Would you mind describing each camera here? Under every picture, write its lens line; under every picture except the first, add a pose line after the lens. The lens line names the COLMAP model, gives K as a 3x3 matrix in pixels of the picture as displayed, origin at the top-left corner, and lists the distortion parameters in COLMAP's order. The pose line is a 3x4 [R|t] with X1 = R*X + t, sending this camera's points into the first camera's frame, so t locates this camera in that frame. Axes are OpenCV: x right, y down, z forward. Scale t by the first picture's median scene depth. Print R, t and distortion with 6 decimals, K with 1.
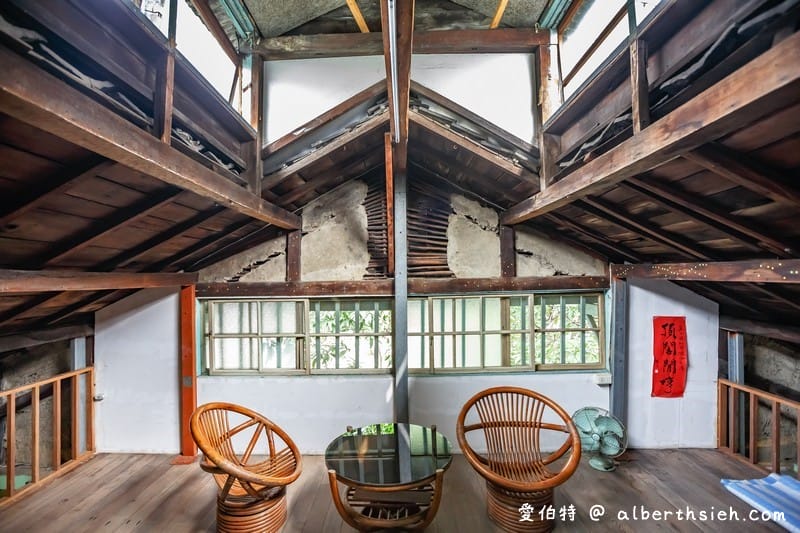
lens RADIAL K [[367.5, 0, 399.1], [0, 367.5, 268.5], [0, 0, 1]] dist [-0.047242, 0.013802]
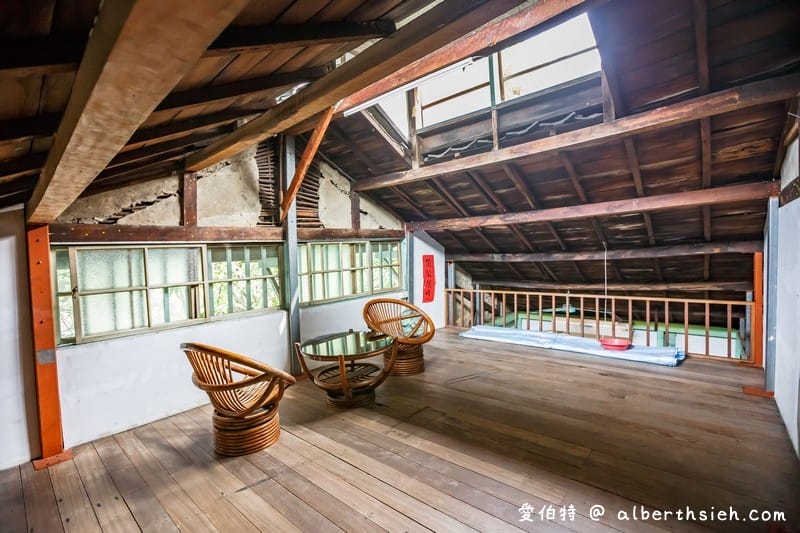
lens RADIAL K [[367.5, 0, 399.1], [0, 367.5, 268.5], [0, 0, 1]] dist [-0.047242, 0.013802]
pose [[0.637661, -0.046159, 0.768933, -0.670868], [0.021400, 0.998879, 0.042216, 0.117712], [-0.770020, -0.010464, 0.637935, -0.018457]]
